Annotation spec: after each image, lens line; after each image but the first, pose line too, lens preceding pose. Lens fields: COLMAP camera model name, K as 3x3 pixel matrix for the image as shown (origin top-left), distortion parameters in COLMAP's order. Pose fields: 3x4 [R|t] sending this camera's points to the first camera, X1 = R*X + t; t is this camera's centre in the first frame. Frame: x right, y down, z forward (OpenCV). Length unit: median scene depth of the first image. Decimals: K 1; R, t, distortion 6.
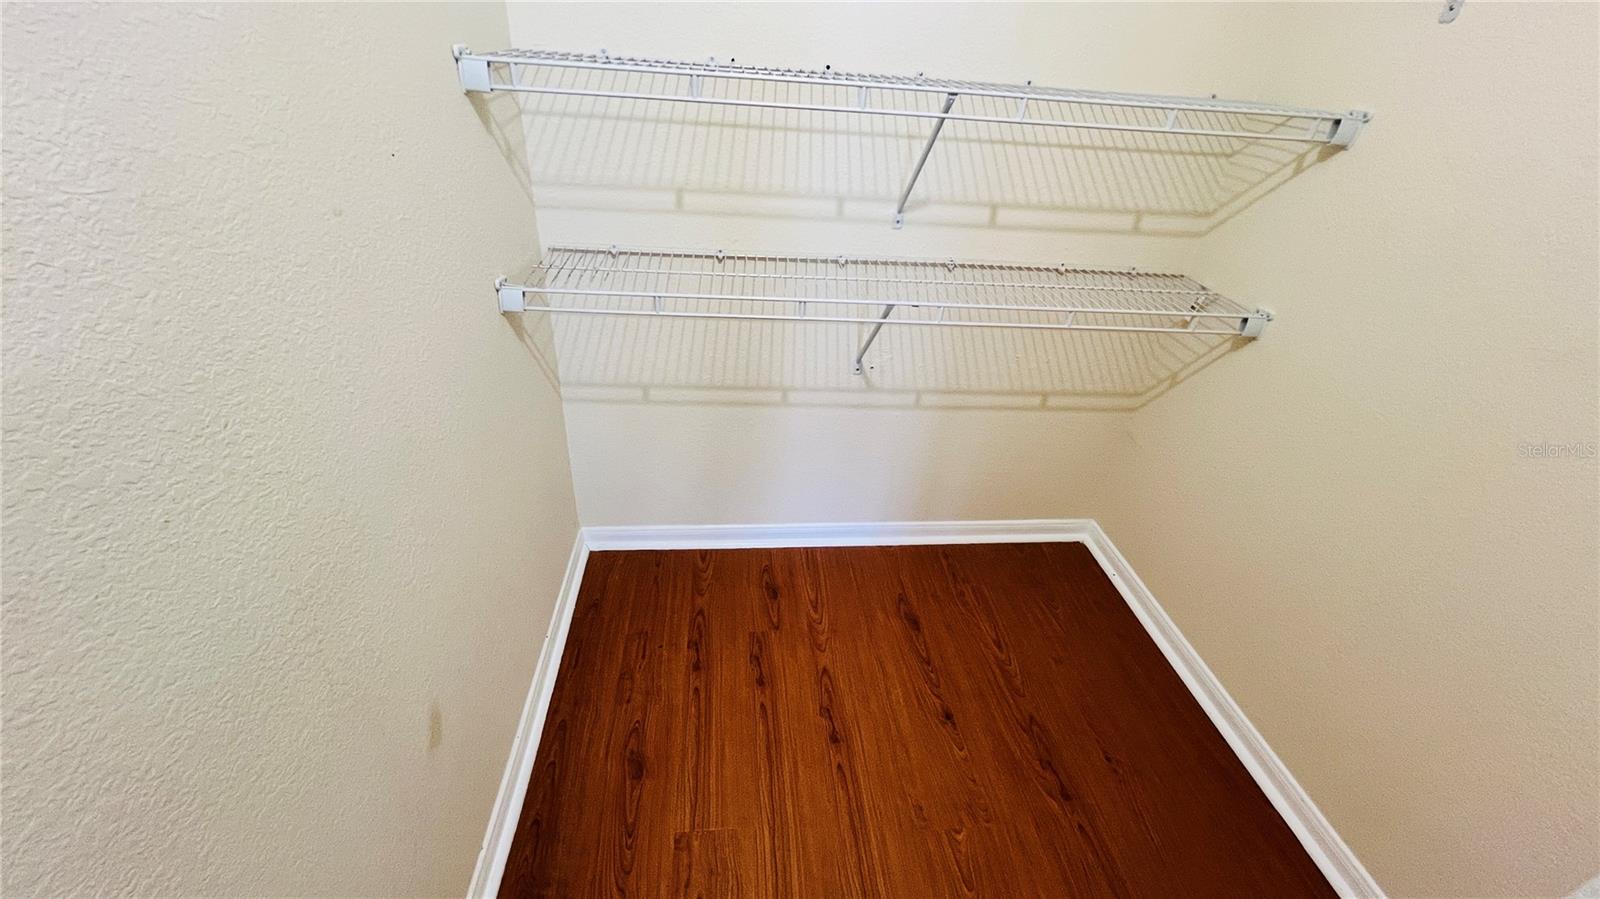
lens RADIAL K [[637.9, 0, 799.4], [0, 637.9, 449.0], [0, 0, 1]] dist [-0.002264, 0.000436]
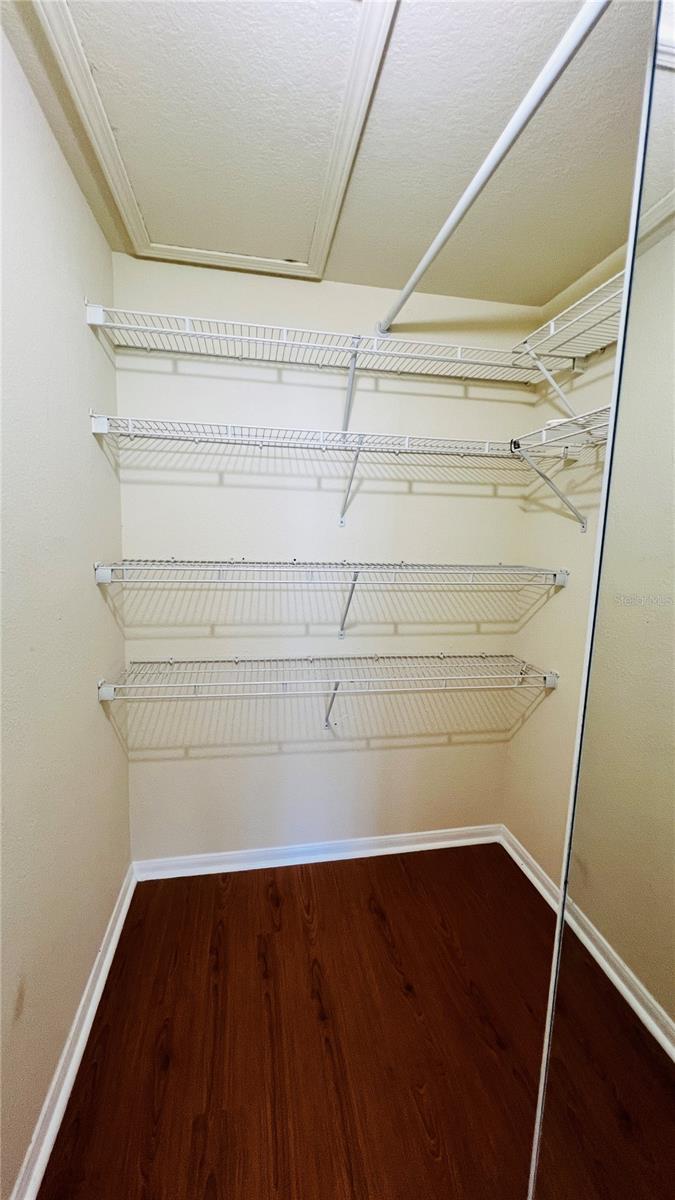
lens RADIAL K [[479.5, 0, 337.8], [0, 479.5, 598.7], [0, 0, 1]] dist [-0.004079, 0.000923]
pose [[0.995865, -0.049204, 0.076363, 0.050413], [0.075840, 0.913053, -0.400727, 0.070048], [-0.050006, 0.404862, 0.913010, -0.215593]]
